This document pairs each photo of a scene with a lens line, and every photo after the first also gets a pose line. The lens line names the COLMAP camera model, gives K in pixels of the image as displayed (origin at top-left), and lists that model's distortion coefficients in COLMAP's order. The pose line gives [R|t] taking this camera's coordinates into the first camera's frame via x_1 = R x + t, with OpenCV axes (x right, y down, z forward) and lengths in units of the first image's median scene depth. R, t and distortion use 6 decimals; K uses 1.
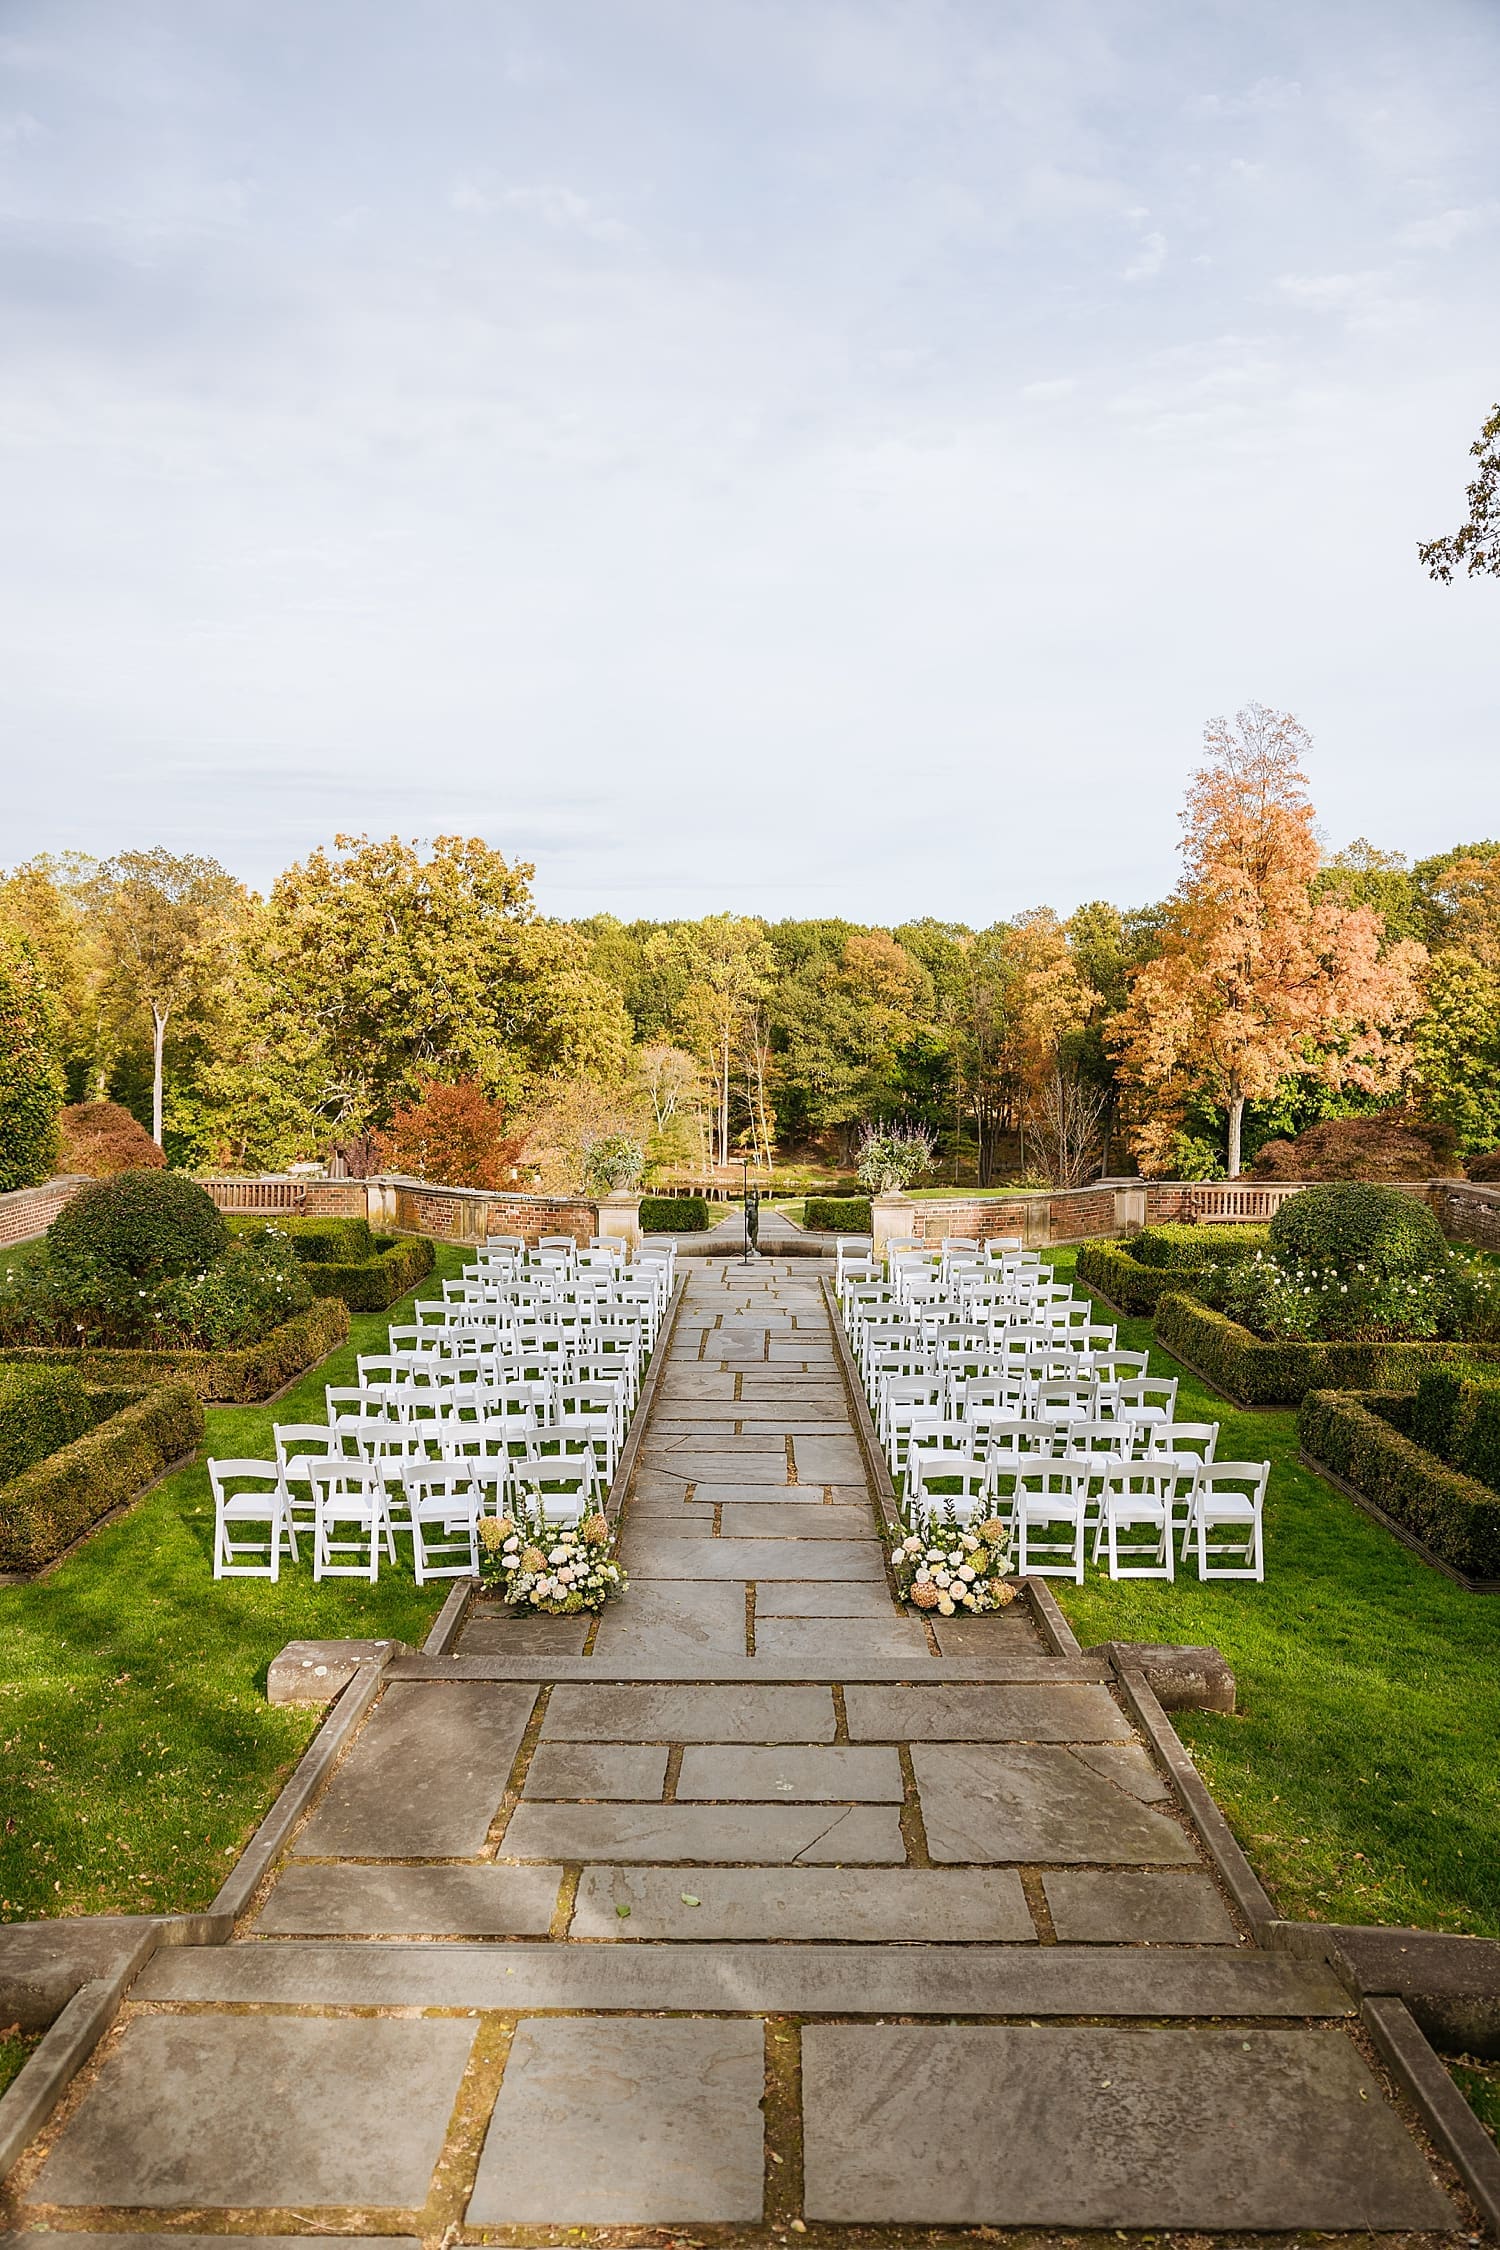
lens RADIAL K [[1795.2, 0, 750.0], [0, 1795.2, 1125.0], [0, 0, 1]] dist [0.000113, -0.000297]
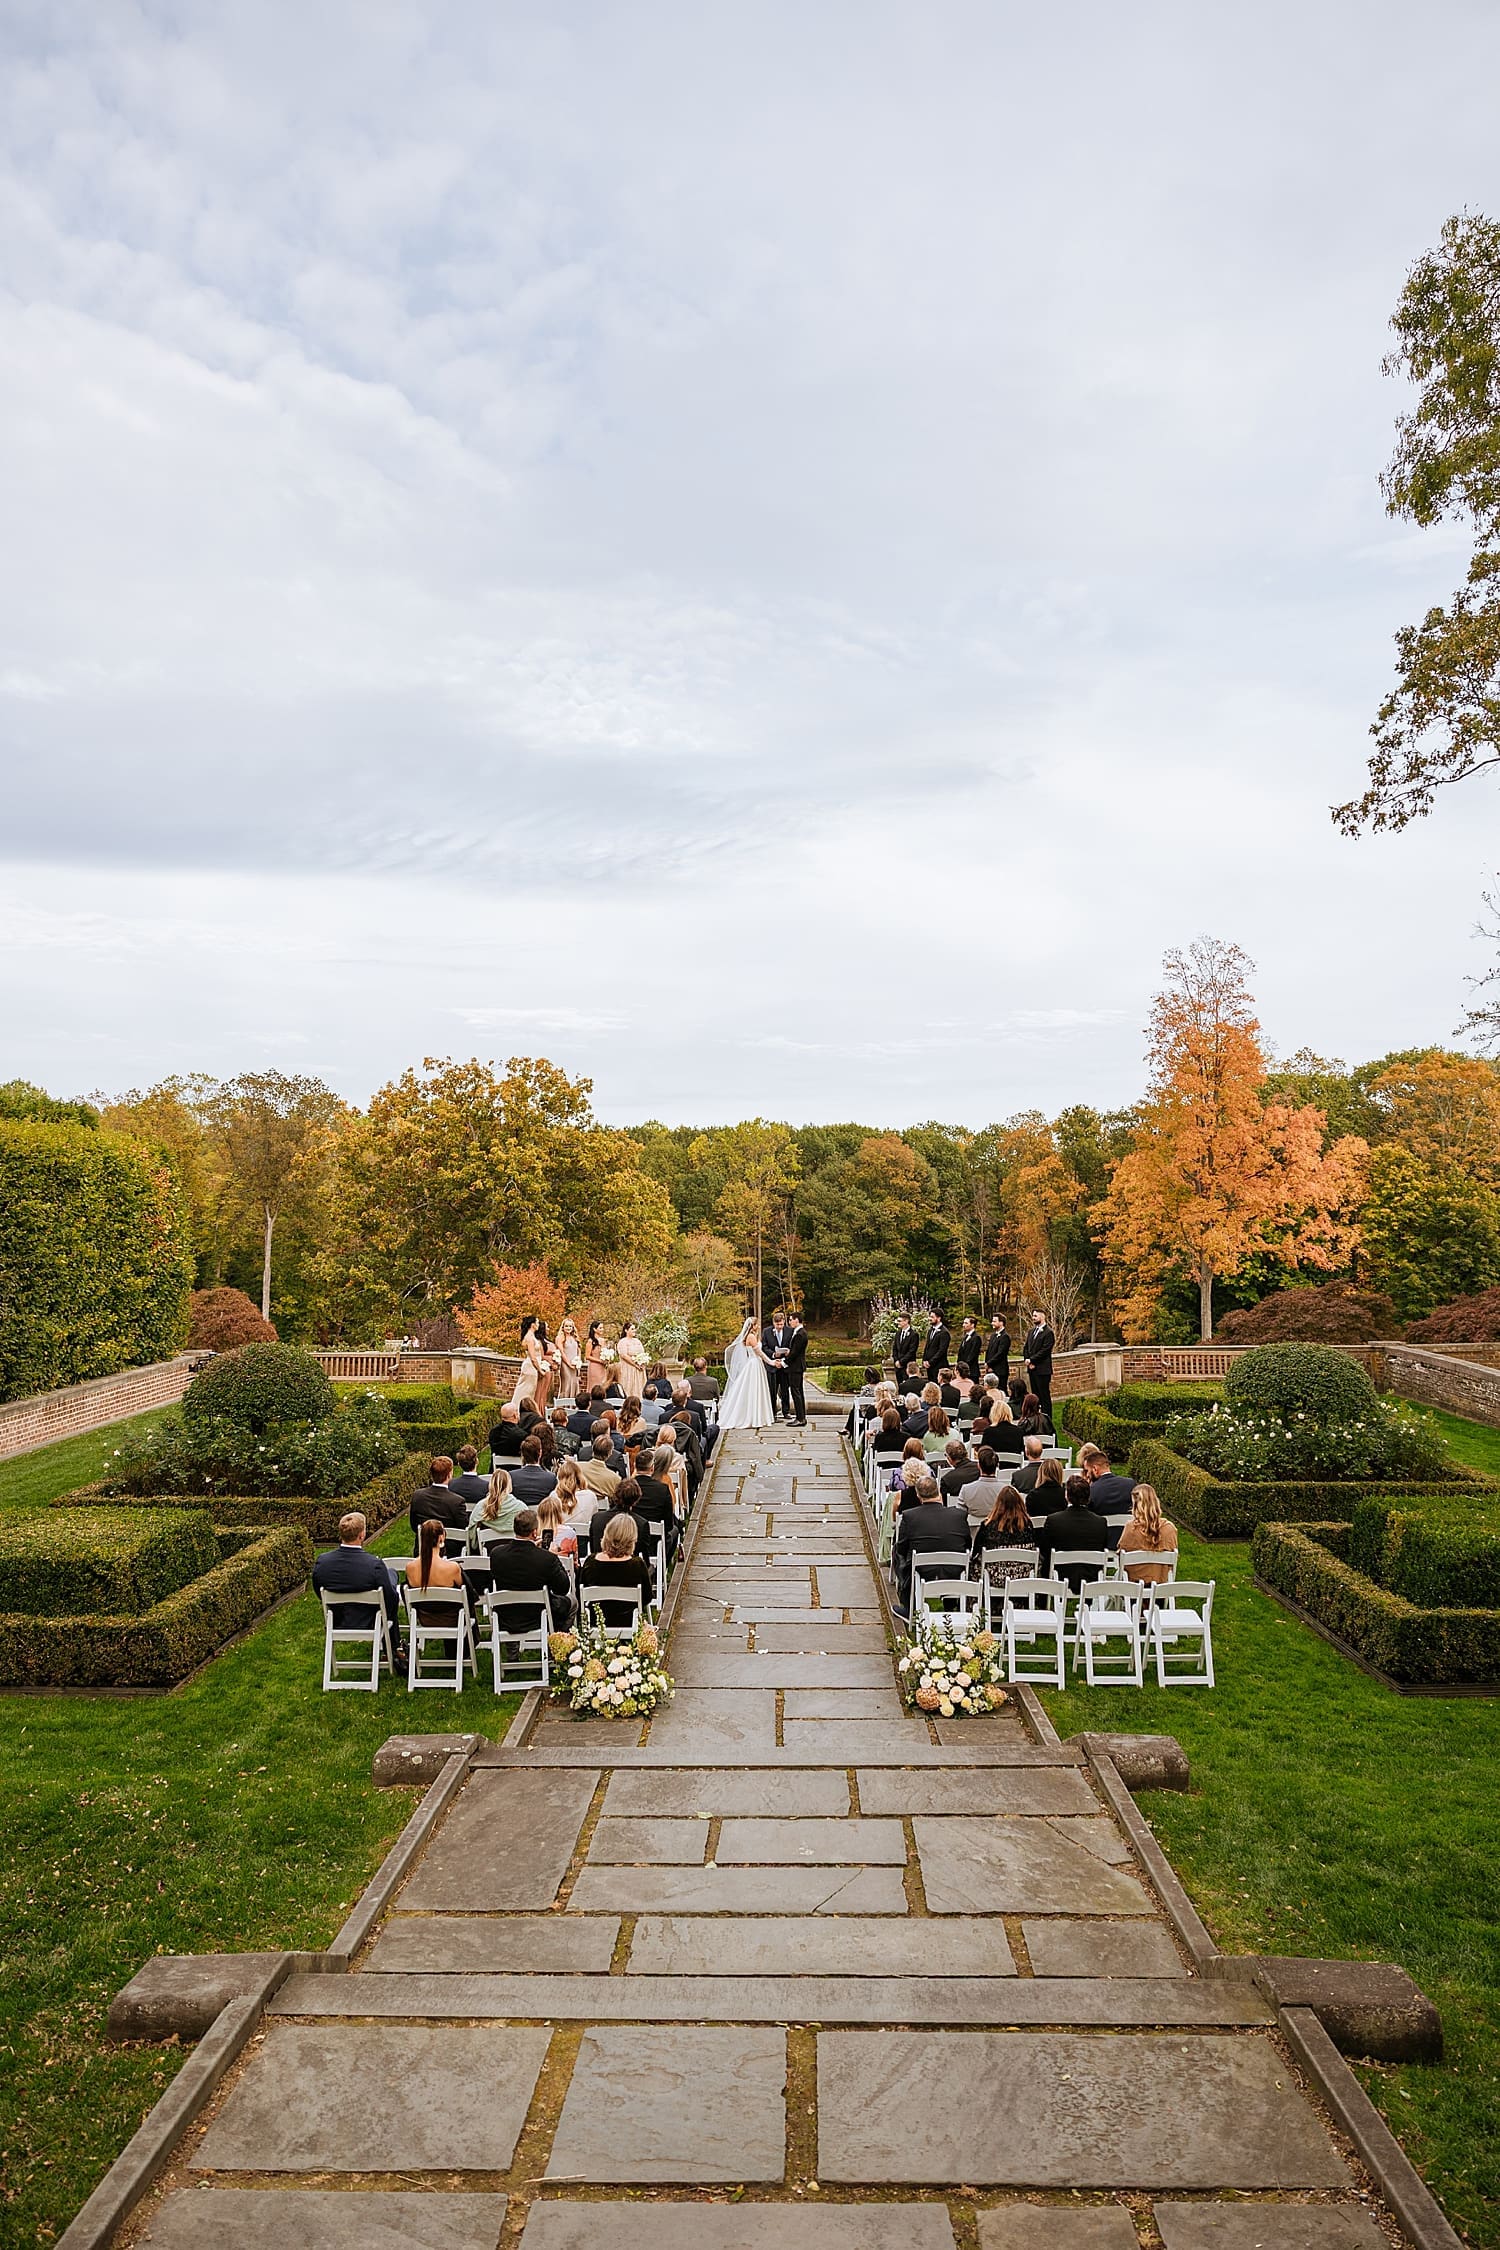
lens RADIAL K [[1649.9, 0, 750.0], [0, 1649.9, 1125.0], [0, 0, 1]] dist [0.004994, 0.003545]
pose [[0.999666, -0.013051, -0.022288, 0.009357], [0.010478, 0.993665, -0.111897, 0.008586], [0.023607, 0.111626, 0.993470, -0.105652]]
